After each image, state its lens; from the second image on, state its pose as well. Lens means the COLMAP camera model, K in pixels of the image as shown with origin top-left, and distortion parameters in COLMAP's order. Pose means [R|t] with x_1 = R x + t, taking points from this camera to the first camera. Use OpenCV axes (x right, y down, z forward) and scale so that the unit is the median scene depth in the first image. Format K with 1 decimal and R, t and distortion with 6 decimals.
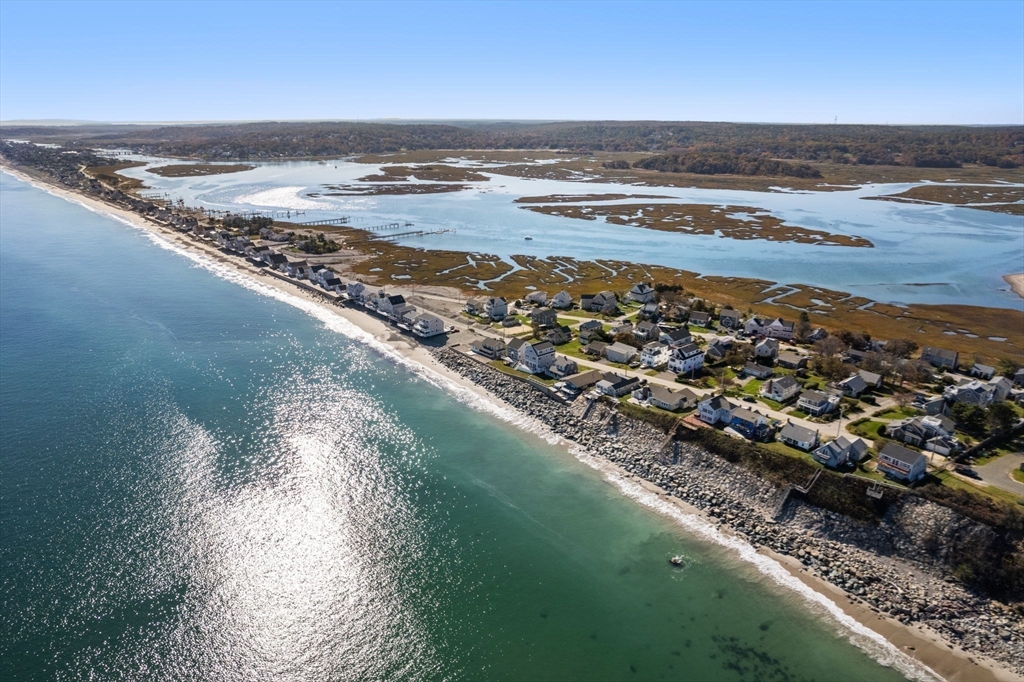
lens RADIAL K [[654.7, 0, 512.0], [0, 654.7, 341.0], [0, 0, 1]] dist [-0.081944, 0.076742]
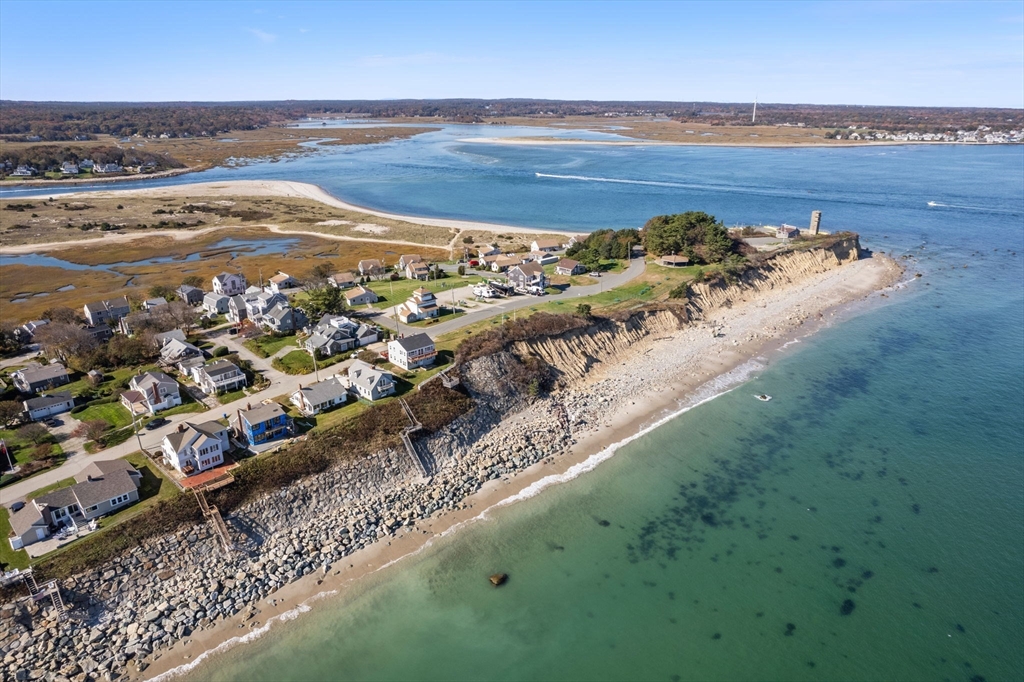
lens RADIAL K [[654.7, 0, 512.0], [0, 654.7, 341.0], [0, 0, 1]] dist [-0.081944, 0.076742]
pose [[-0.101070, -0.346725, 0.932505, -0.266562], [0.325637, 0.874145, 0.360320, -0.111121], [-0.940077, 0.340076, 0.024557, 0.762988]]
